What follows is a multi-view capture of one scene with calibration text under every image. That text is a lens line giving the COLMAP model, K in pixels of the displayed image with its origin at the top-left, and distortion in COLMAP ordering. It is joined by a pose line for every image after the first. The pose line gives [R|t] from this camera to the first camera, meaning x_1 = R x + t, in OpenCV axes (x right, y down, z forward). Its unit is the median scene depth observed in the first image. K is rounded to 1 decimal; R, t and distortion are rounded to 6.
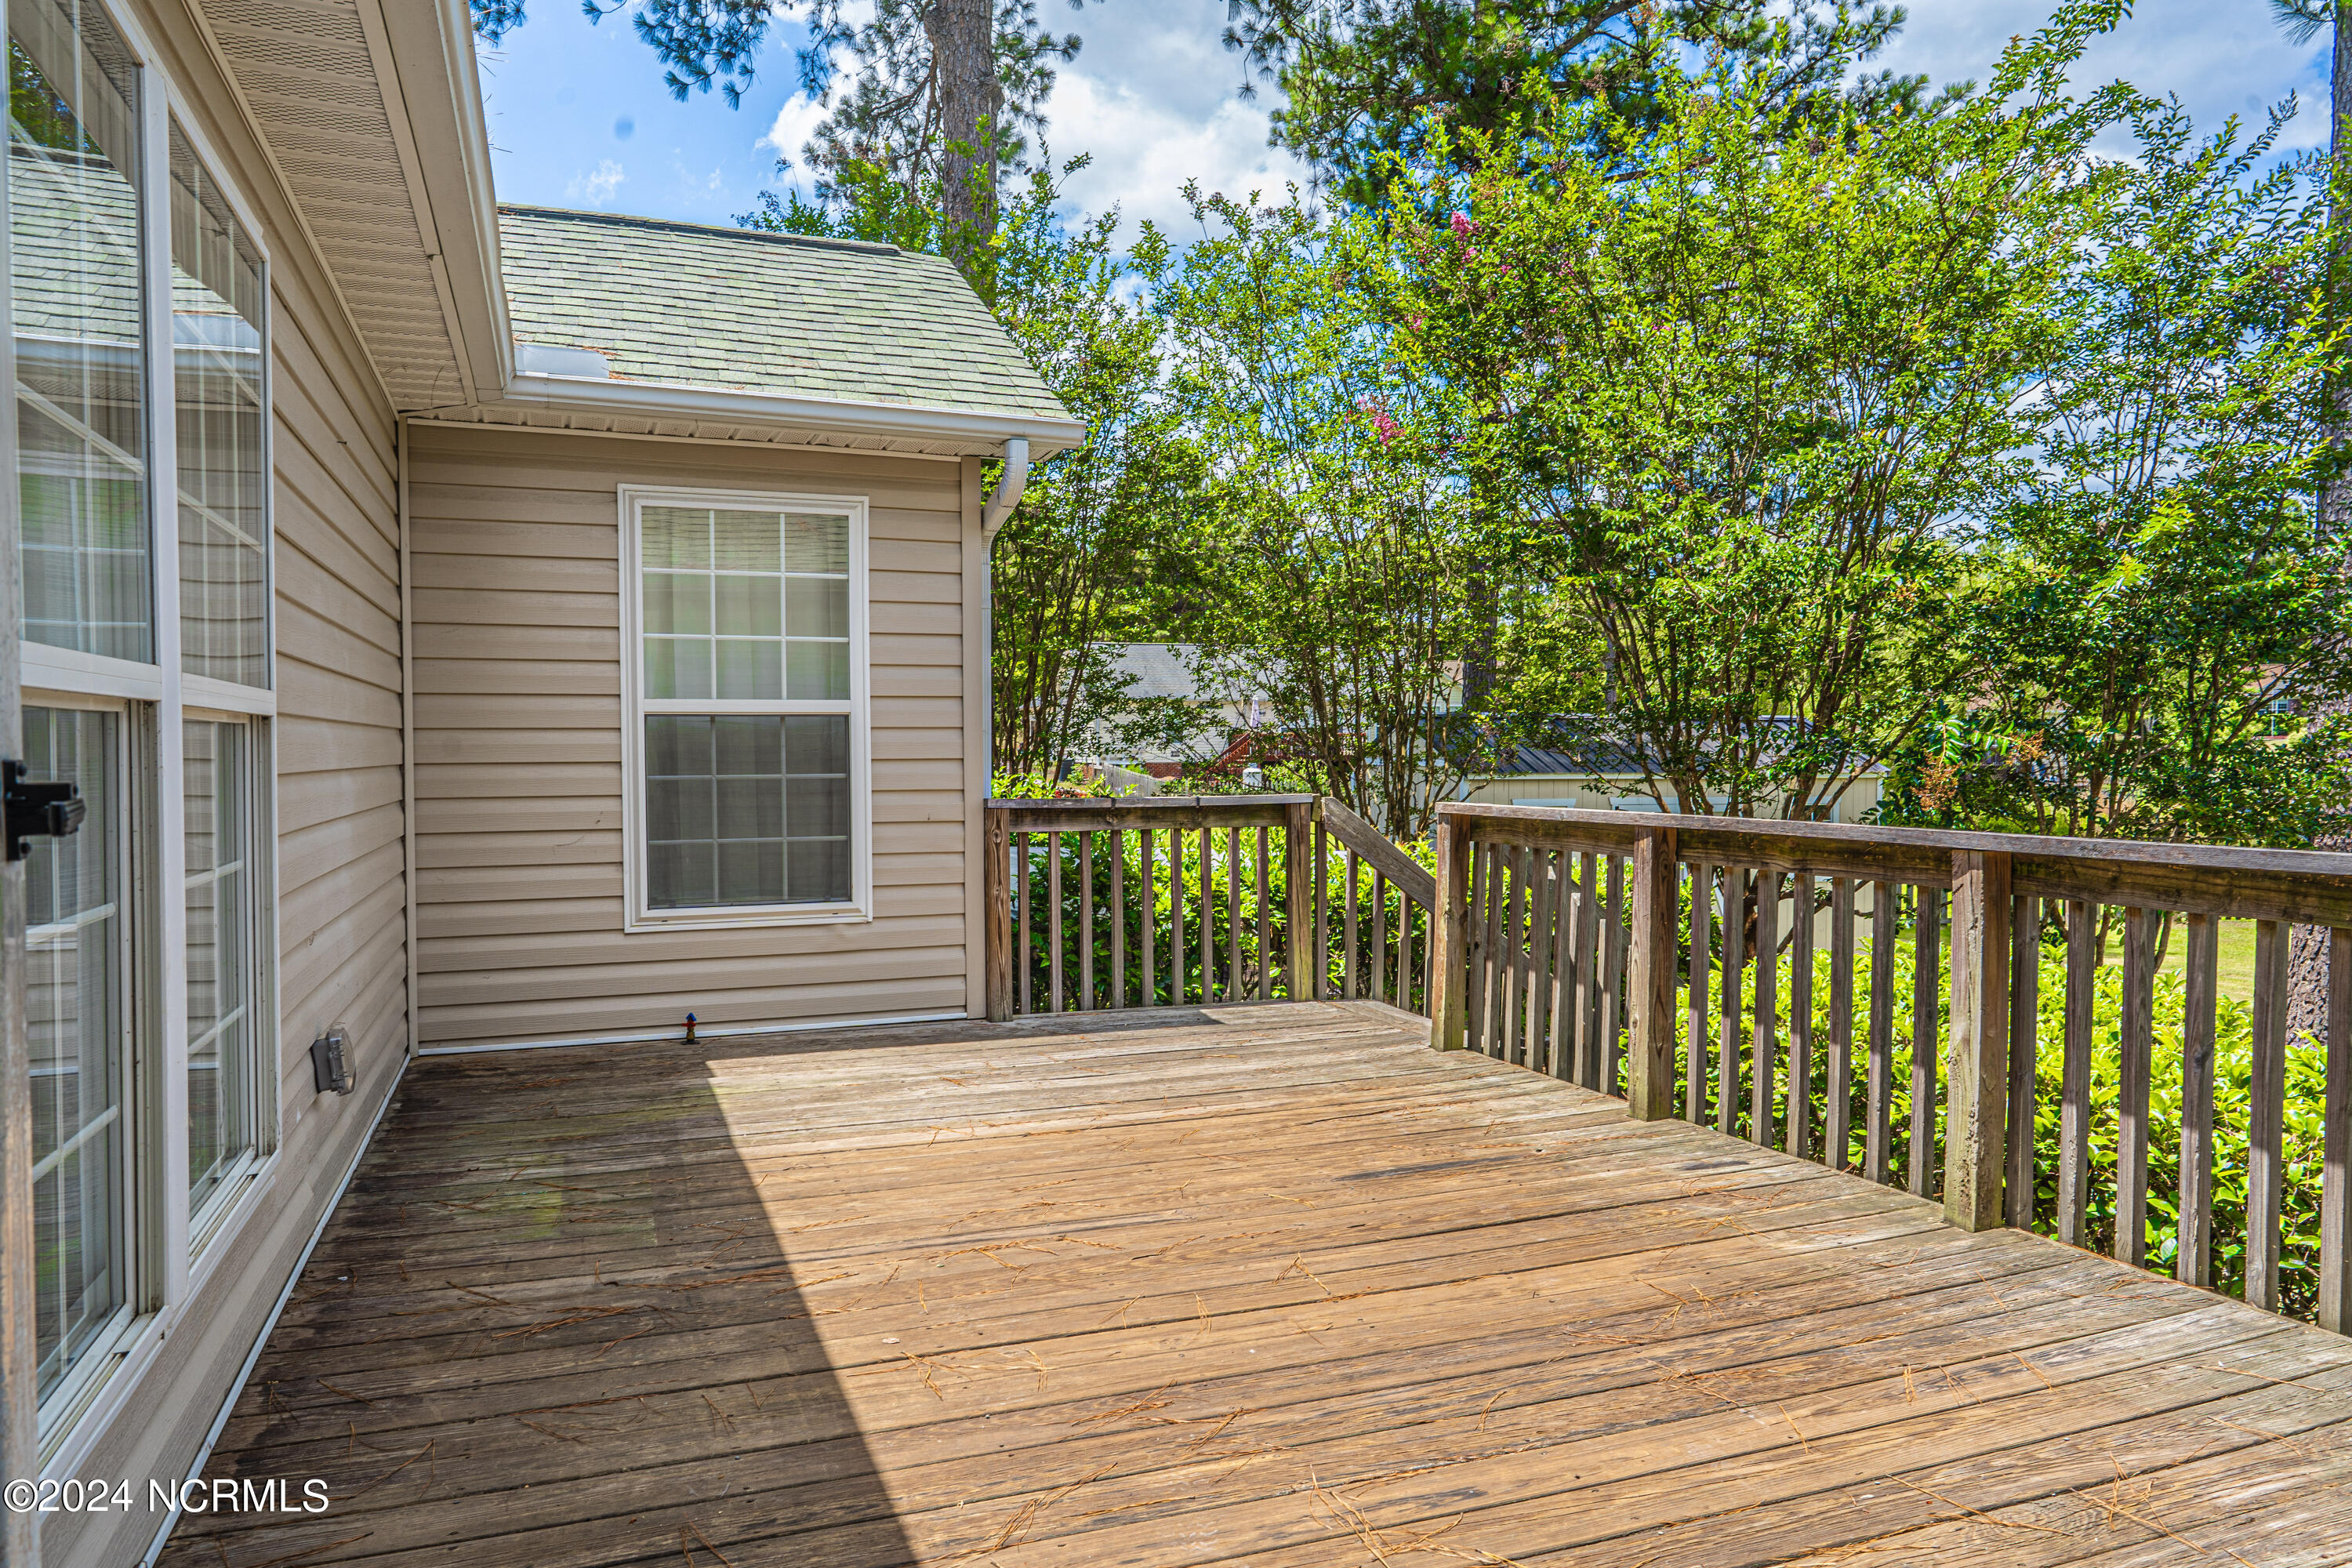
lens RADIAL K [[1582.3, 0, 1160.7], [0, 1582.3, 797.7], [0, 0, 1]] dist [-0.004700, 0.003656]
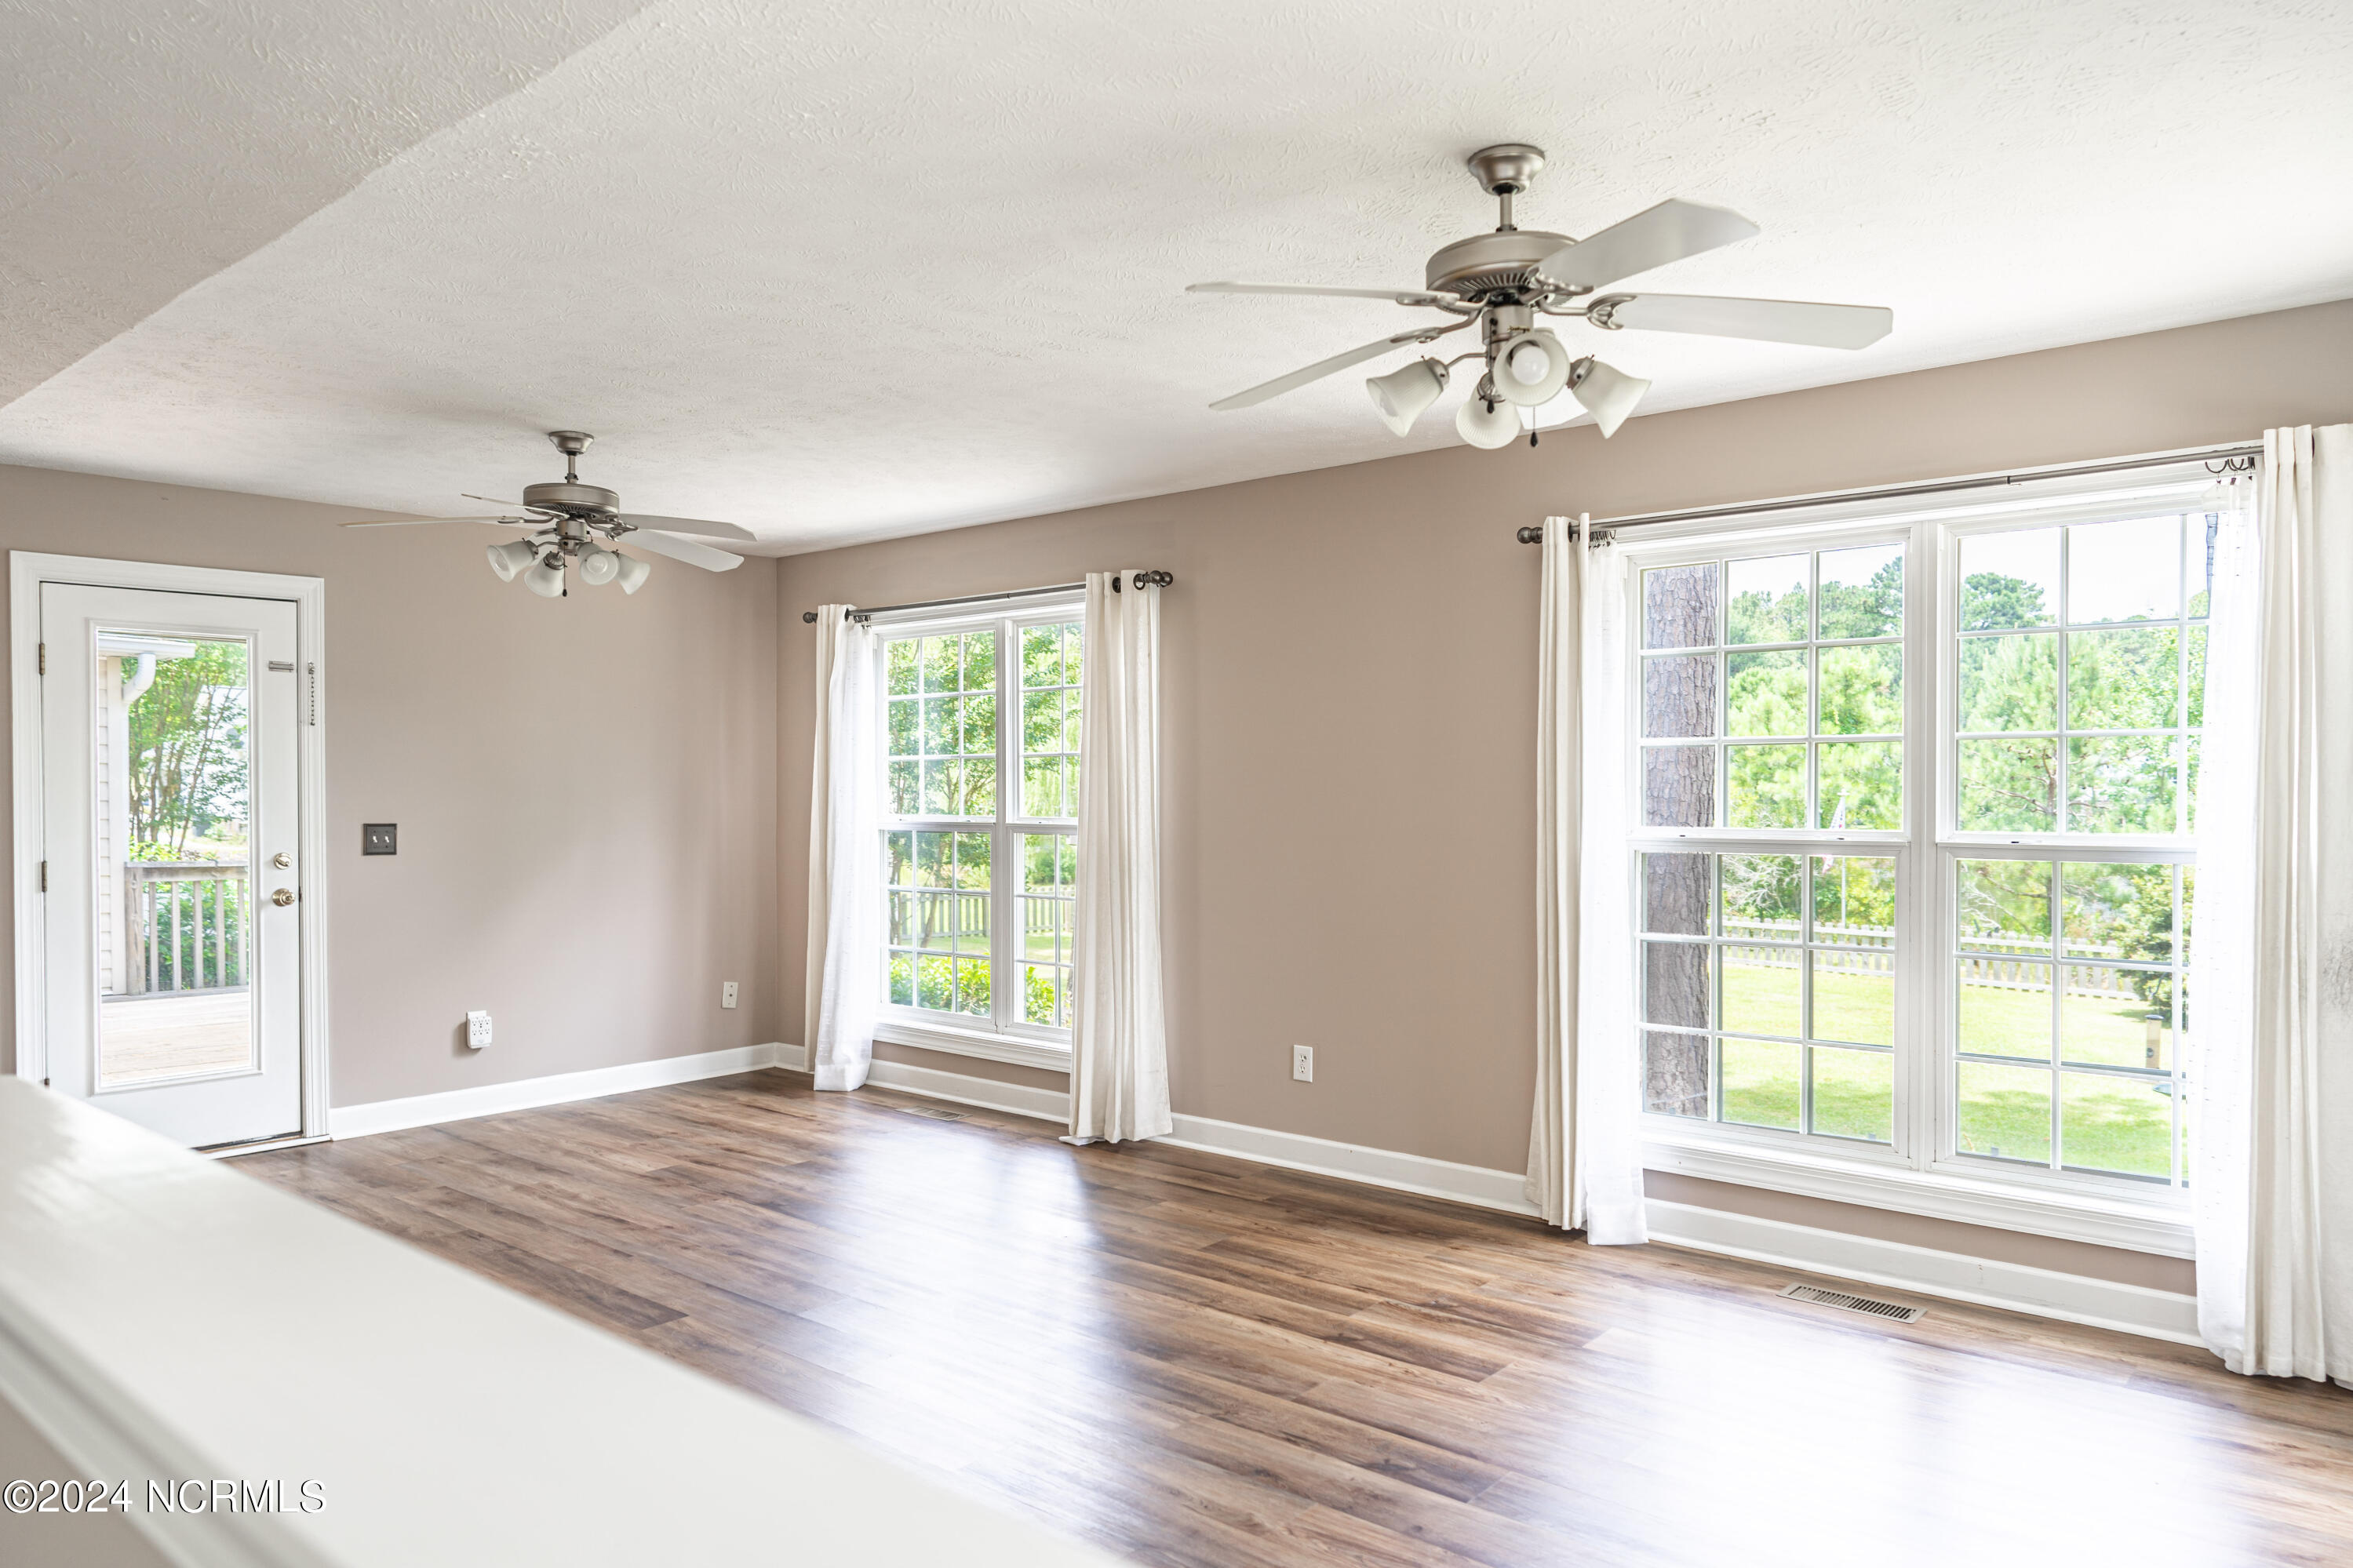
lens RADIAL K [[1582.7, 0, 1161.2], [0, 1582.7, 797.7], [0, 0, 1]] dist [-0.004700, 0.003656]
pose [[0.885303, -0.007742, 0.464951, 0.072401], [0.021505, 0.999473, -0.024305, -0.003066], [-0.464517, 0.031516, 0.885003, -0.873973]]
